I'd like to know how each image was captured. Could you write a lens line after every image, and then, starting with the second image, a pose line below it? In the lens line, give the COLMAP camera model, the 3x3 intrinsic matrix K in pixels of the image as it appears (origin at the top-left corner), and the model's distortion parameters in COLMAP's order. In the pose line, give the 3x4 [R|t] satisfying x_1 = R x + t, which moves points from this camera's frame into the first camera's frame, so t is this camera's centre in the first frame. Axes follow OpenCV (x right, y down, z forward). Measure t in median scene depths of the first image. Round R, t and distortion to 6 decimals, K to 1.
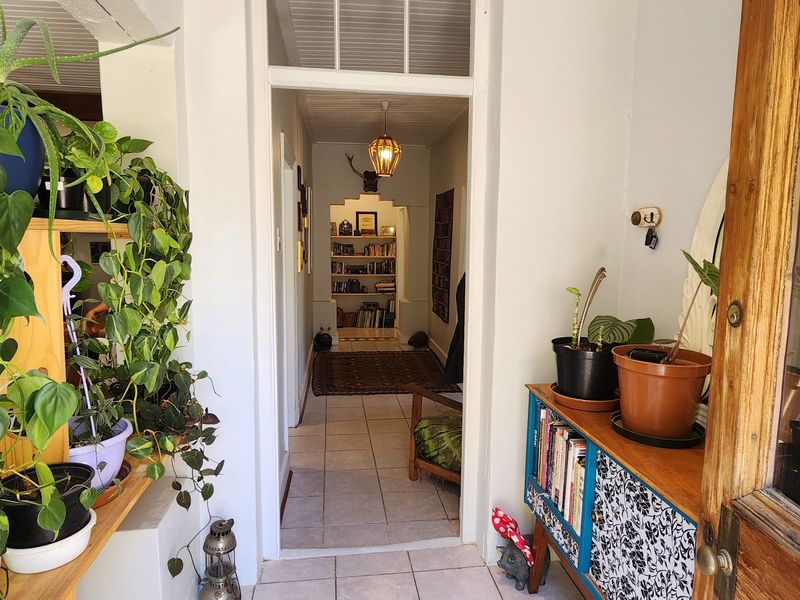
lens RADIAL K [[529.8, 0, 402.4], [0, 529.8, 301.8], [0, 0, 1]] dist [-0.000546, 0.001653]
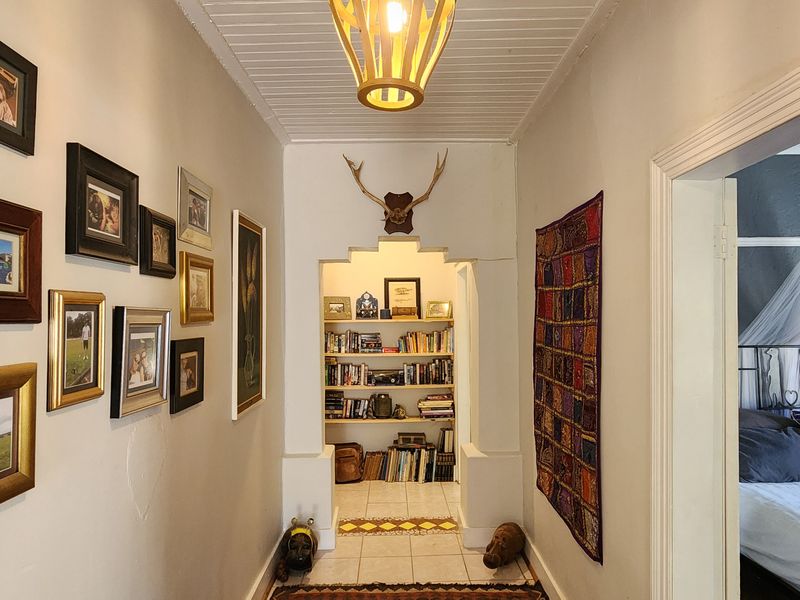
lens RADIAL K [[529.8, 0, 402.4], [0, 529.8, 301.8], [0, 0, 1]] dist [-0.000546, 0.001653]
pose [[0.993376, -0.022950, -0.112596, -0.001513], [0.006468, 0.989466, -0.144618, -0.058480], [0.114729, 0.142932, 0.983060, 0.423973]]
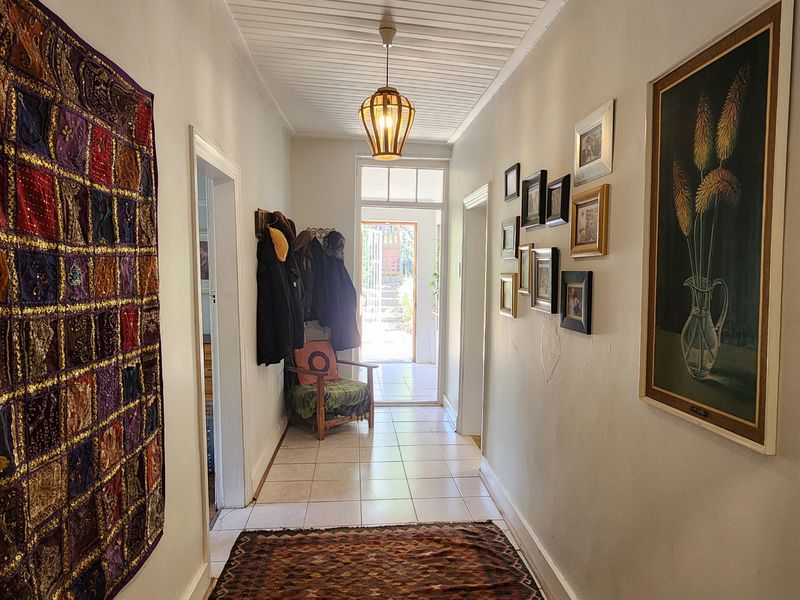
lens RADIAL K [[529.8, 0, 402.4], [0, 529.8, 301.8], [0, 0, 1]] dist [-0.000546, 0.001653]
pose [[-0.999068, -0.025293, 0.034971, -0.041141], [-0.018719, 0.984045, 0.176932, -0.102763], [-0.038888, 0.176112, -0.983602, 0.870742]]
